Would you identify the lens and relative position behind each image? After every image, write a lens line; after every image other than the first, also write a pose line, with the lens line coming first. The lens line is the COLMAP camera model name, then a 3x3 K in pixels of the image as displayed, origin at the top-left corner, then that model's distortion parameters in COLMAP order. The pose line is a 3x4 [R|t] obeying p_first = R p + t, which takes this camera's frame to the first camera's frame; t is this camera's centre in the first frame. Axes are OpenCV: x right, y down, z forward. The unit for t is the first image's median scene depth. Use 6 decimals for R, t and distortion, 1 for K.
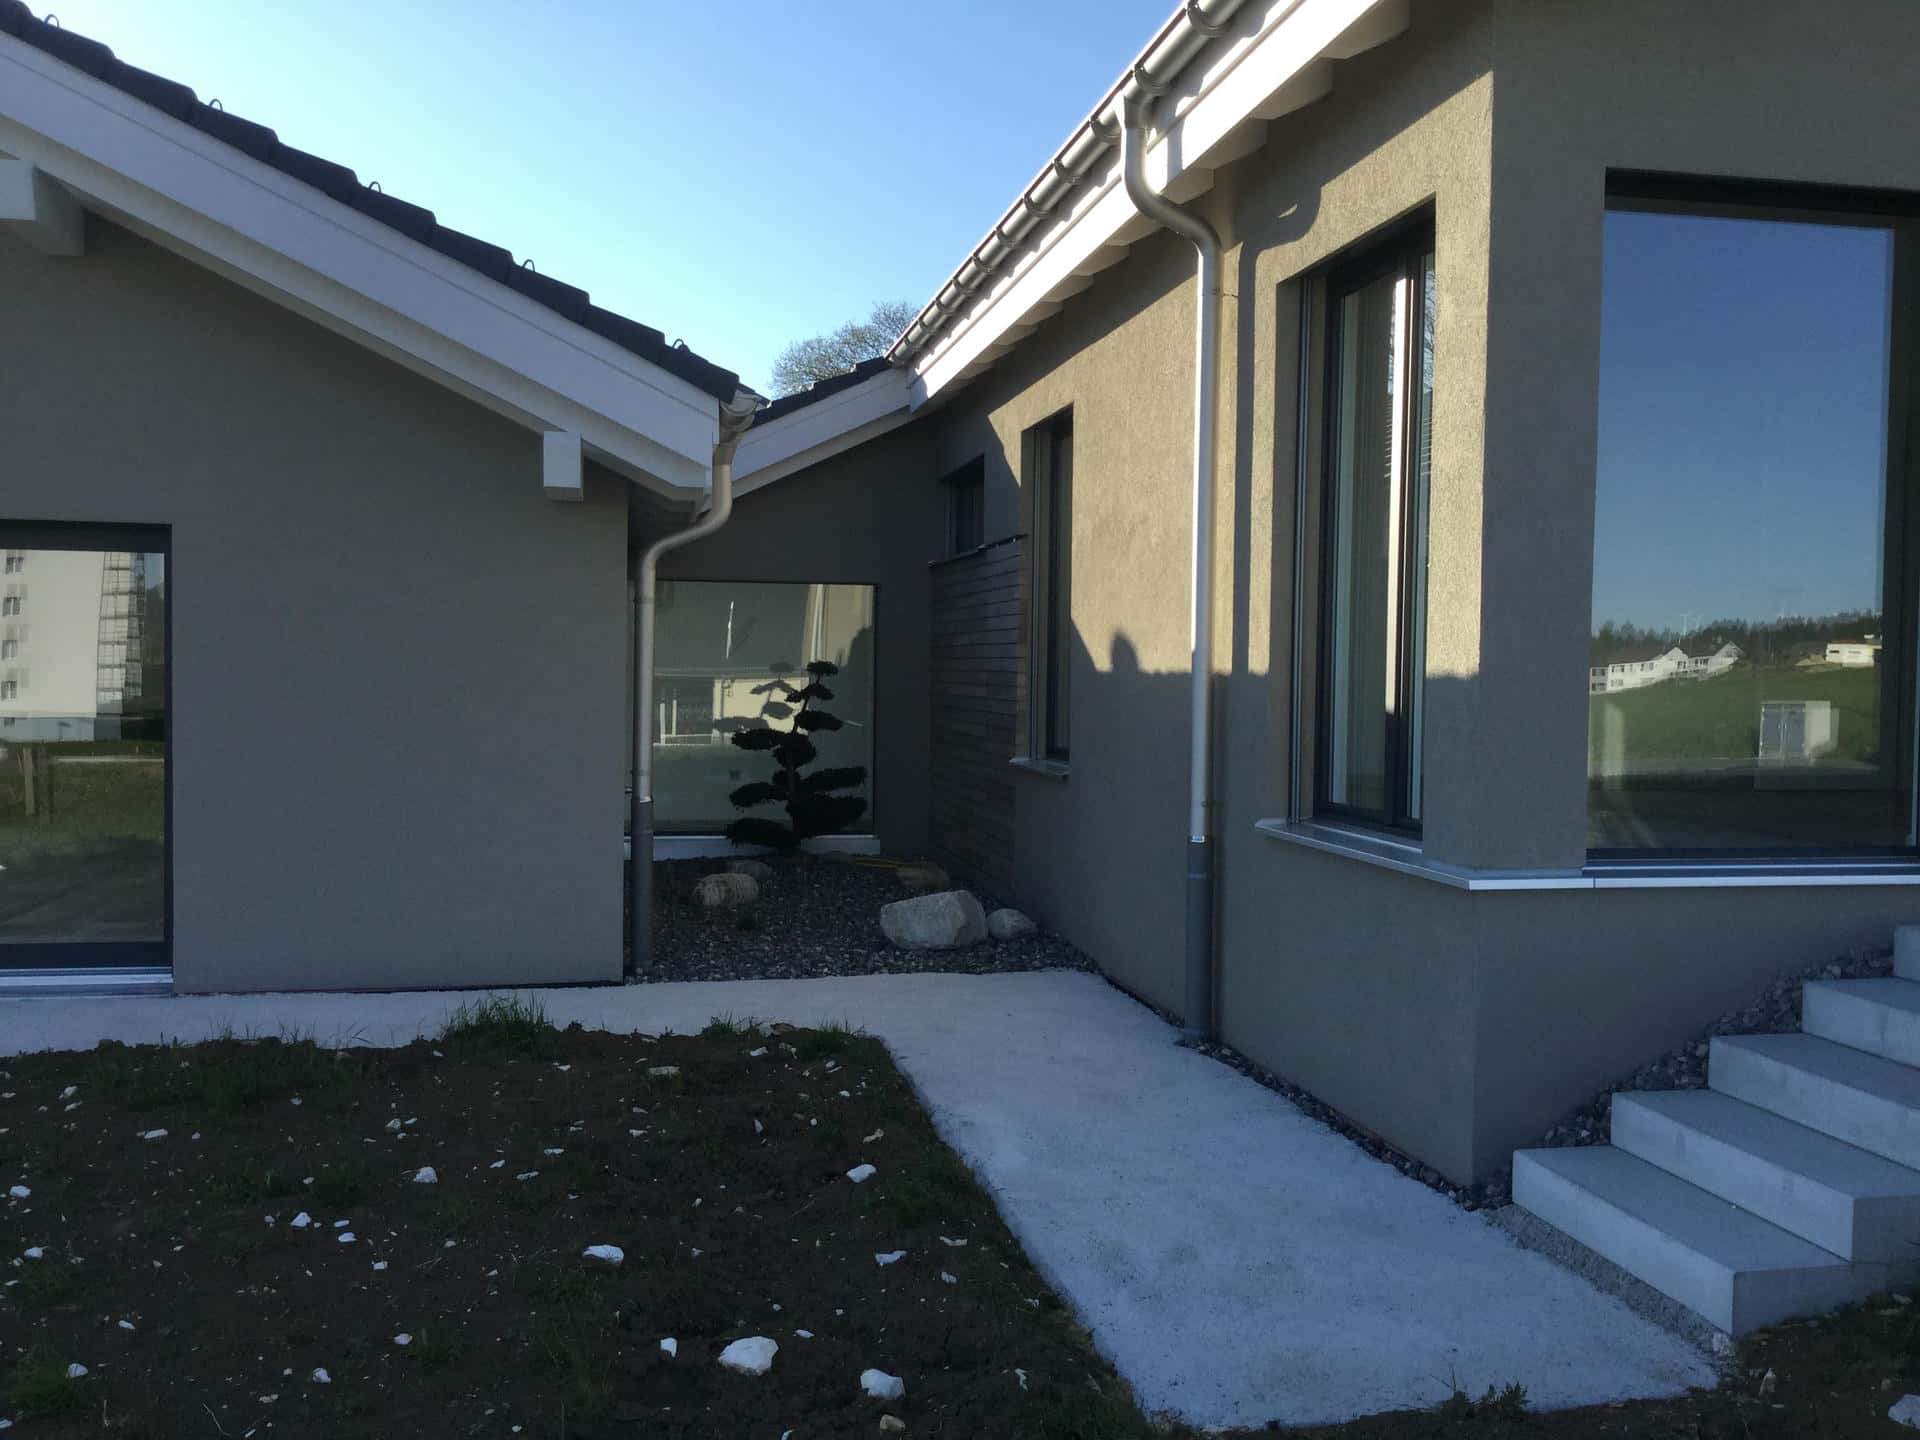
lens RADIAL K [[1747.4, 0, 986.1], [0, 1747.4, 725.0], [0, 0, 1]] dist [0.071043, -0.114122]
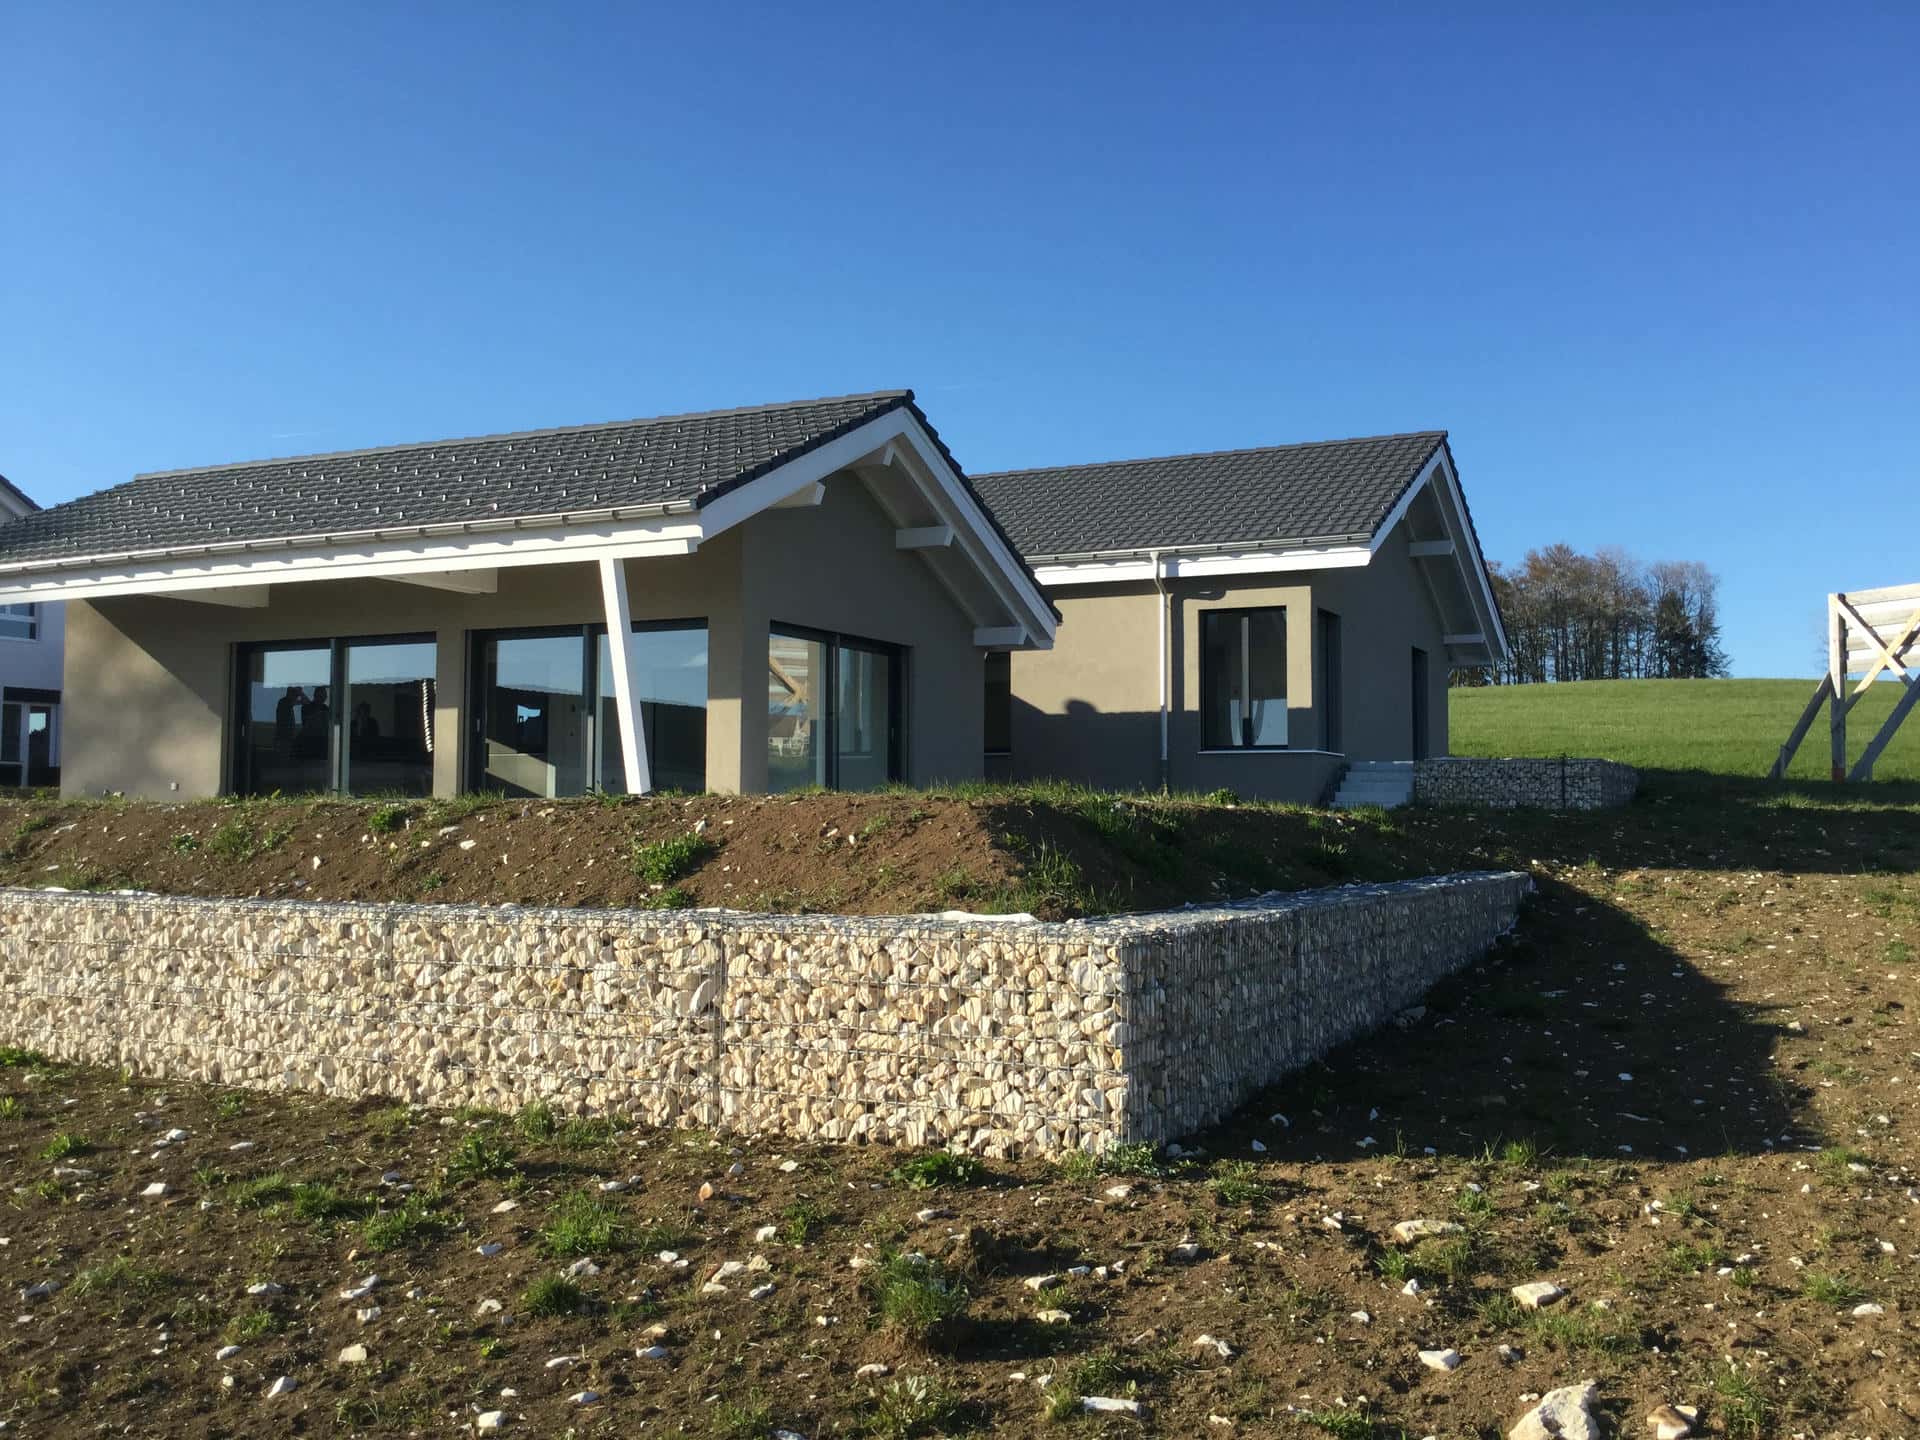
lens RADIAL K [[1747.4, 0, 972.1], [0, 1747.4, 711.6], [0, 0, 1]] dist [0.071043, -0.114122]
pose [[0.597616, 0.029897, 0.801225, -2.943181], [0.030481, 0.997735, -0.059965, 0.169811], [-0.801203, 0.060258, 0.595351, -0.792987]]
